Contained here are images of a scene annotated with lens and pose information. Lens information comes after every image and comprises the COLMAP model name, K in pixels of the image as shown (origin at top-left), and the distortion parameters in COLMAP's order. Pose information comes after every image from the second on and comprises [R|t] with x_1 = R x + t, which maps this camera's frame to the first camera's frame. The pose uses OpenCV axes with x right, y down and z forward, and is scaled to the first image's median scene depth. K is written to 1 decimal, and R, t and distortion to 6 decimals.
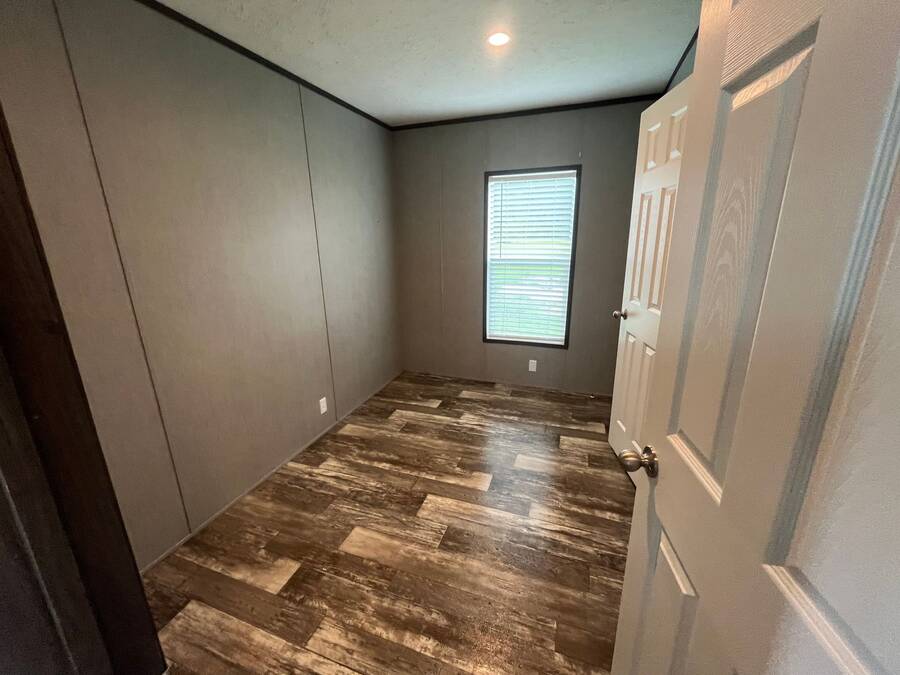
lens RADIAL K [[365.3, 0, 454.1], [0, 365.3, 335.8], [0, 0, 1]] dist [-0.001438, -0.000815]
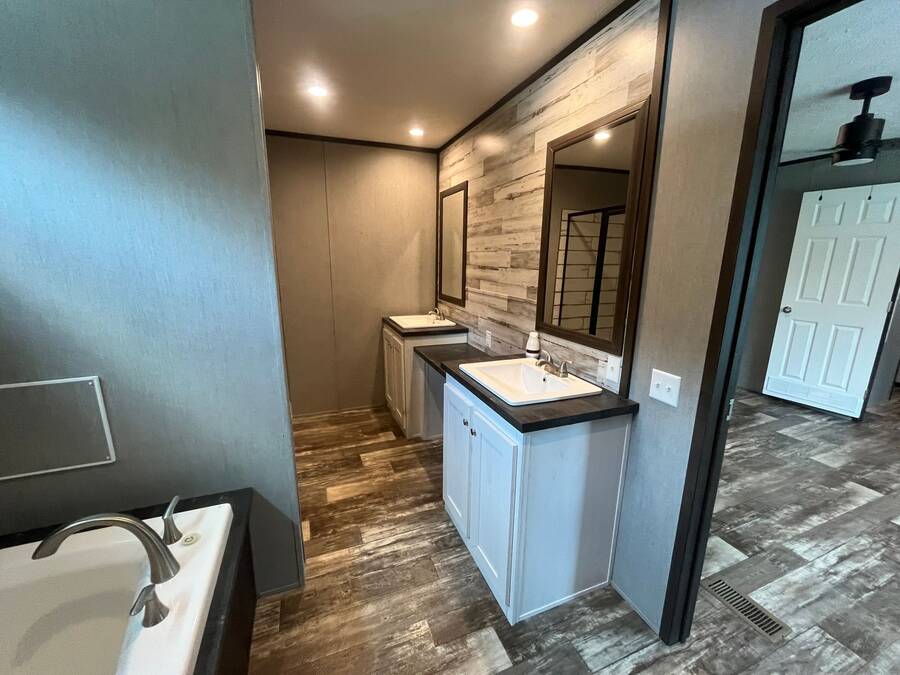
lens RADIAL K [[365.3, 0, 441.1], [0, 365.3, 344.4], [0, 0, 1]] dist [-0.001438, -0.000815]
pose [[0.748732, -0.127143, 0.650565, -0.234115], [0.153087, 0.988068, 0.016916, -0.016664], [-0.644953, 0.086928, 0.759263, 0.085168]]
